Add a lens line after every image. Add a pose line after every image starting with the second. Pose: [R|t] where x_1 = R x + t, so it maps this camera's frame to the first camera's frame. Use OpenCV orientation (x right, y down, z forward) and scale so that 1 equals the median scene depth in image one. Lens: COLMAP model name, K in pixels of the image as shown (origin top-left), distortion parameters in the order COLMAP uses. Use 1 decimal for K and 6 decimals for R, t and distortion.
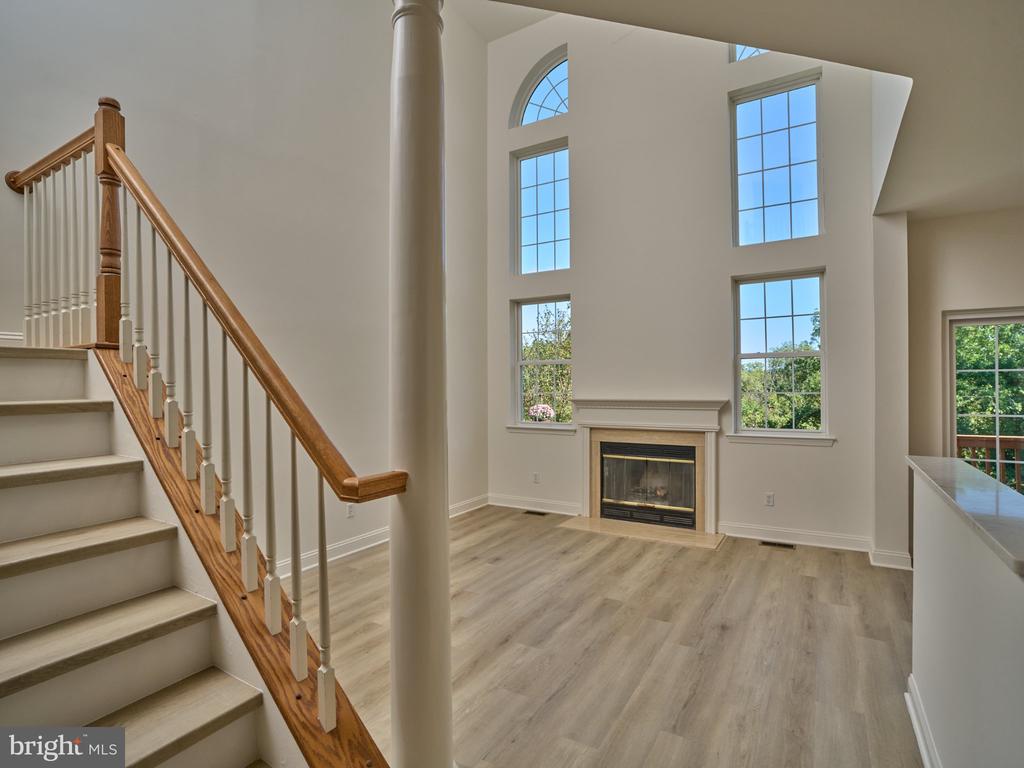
lens RADIAL K [[517.7, 0, 518.2], [0, 517.7, 382.4], [0, 0, 1]] dist [-0.049882, 0.026088]
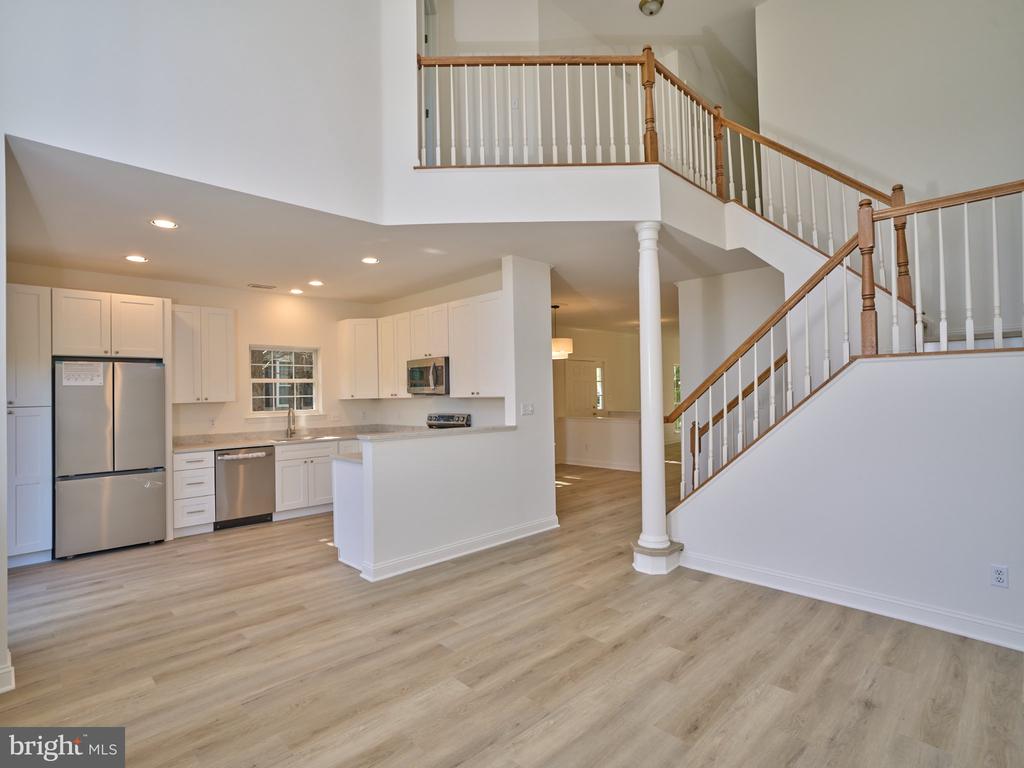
lens RADIAL K [[517.7, 0, 518.2], [0, 517.7, 382.4], [0, 0, 1]] dist [-0.049882, 0.026088]
pose [[-0.968802, 0.027205, 0.246339, -0.081990], [0.023300, 0.999553, -0.018756, 0.009062], [-0.246740, -0.012431, -0.969002, 1.695184]]
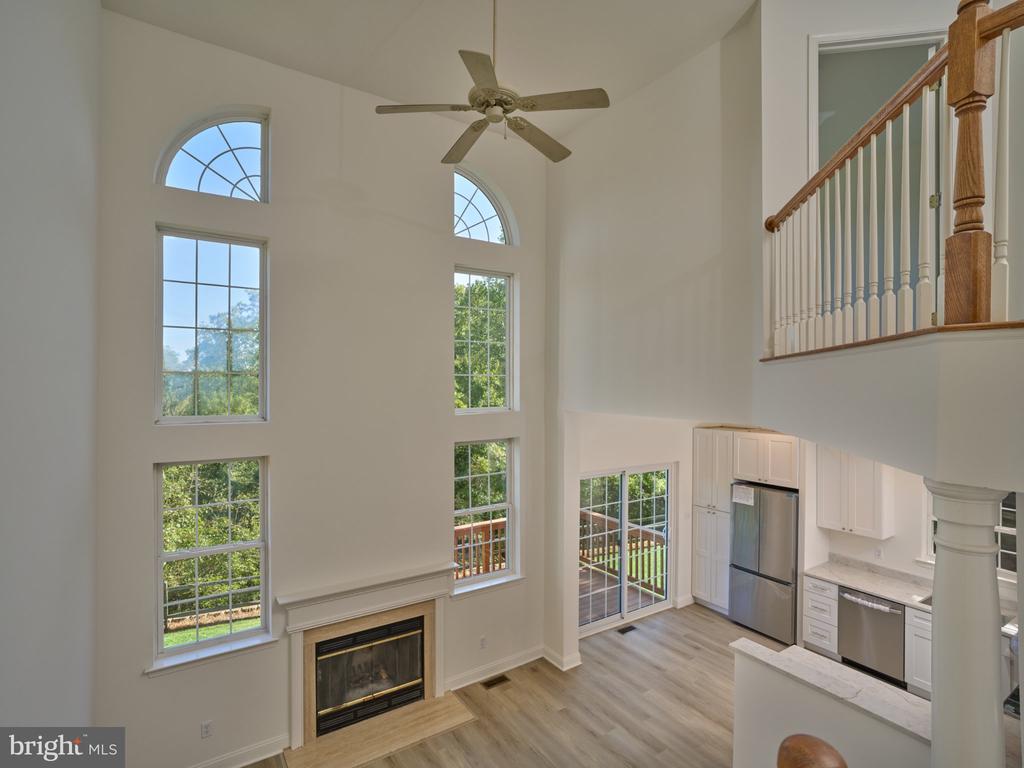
lens RADIAL K [[517.7, 0, 518.2], [0, 517.7, 382.4], [0, 0, 1]] dist [-0.049882, 0.026088]
pose [[0.425158, 0.010356, 0.905060, -0.682338], [-0.009029, 0.999933, -0.007200, -0.458821], [-0.905074, -0.005111, 0.425223, 0.623808]]
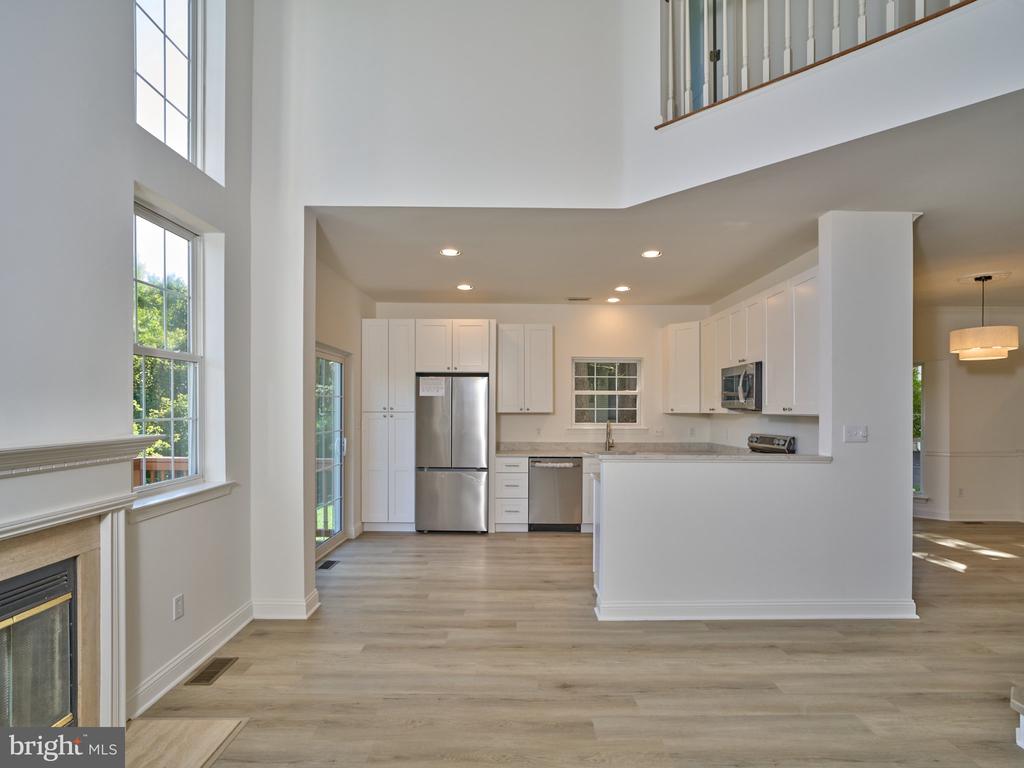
lens RADIAL K [[534.3, 0, 516.0], [0, 534.3, 410.0], [0, 0, 1]] dist [-0.048393, 0.028079]
pose [[-0.517577, 0.000914, 0.855636, -0.277242], [-0.001359, 0.999997, -0.001890, 0.014410], [-0.855635, -0.002141, -0.517575, 1.346633]]
